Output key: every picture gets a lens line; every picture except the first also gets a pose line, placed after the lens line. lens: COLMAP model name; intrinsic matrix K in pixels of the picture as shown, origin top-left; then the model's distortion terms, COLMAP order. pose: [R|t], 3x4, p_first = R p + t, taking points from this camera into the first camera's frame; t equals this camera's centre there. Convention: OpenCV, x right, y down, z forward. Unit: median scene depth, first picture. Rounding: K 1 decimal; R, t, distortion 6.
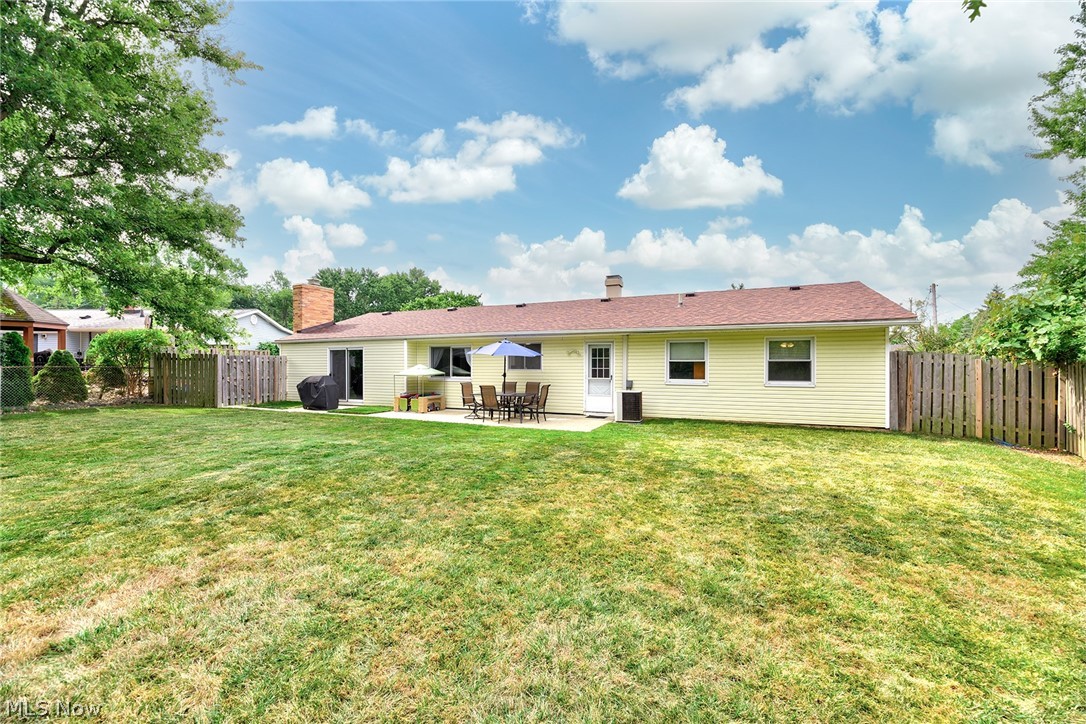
lens RADIAL K [[444.8, 0, 540.9], [0, 444.8, 356.9], [0, 0, 1]] dist [-0.001352, -0.000250]
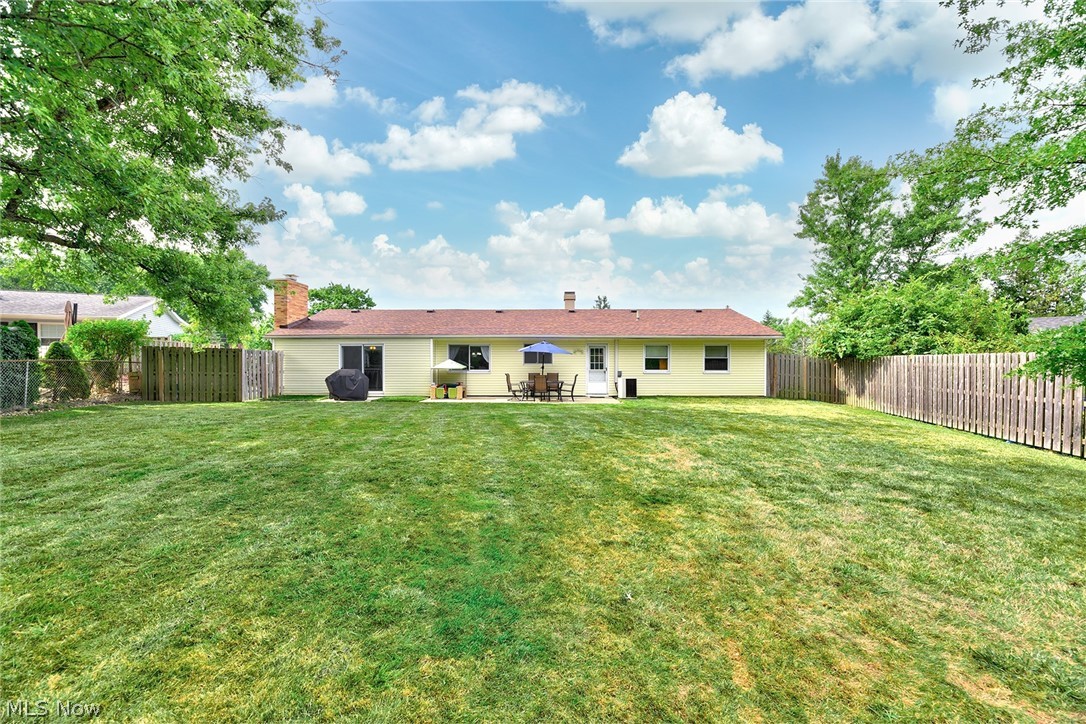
lens RADIAL K [[439.0, 0, 544.4], [0, 439.0, 366.5], [0, 0, 1]] dist [-0.001850, -0.001124]
pose [[0.916203, -0.001042, 0.400712, -0.568277], [-0.009451, 0.999662, 0.024209, 0.005188], [-0.400602, -0.025968, 0.915884, -0.199693]]
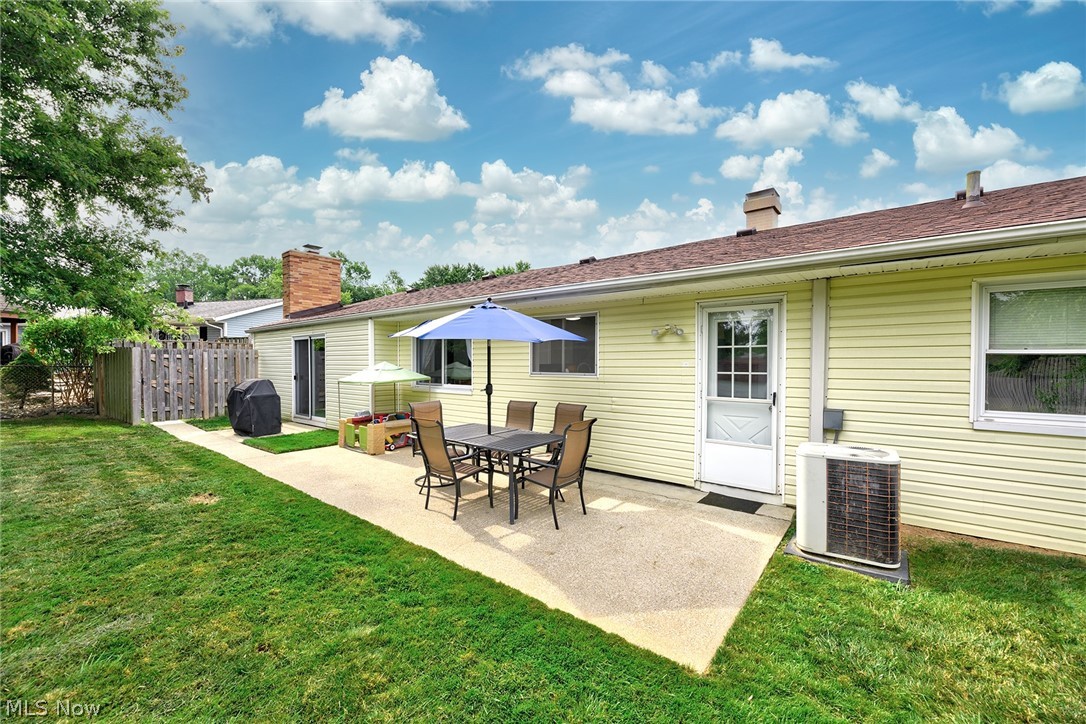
lens RADIAL K [[439.0, 0, 538.7], [0, 439.0, 369.3], [0, 0, 1]] dist [-0.001850, -0.001124]
pose [[0.965156, 0.003714, -0.261647, 0.063153], [0.006625, 0.999232, 0.038624, 0.006538], [0.261590, -0.039012, 0.964390, 0.581961]]
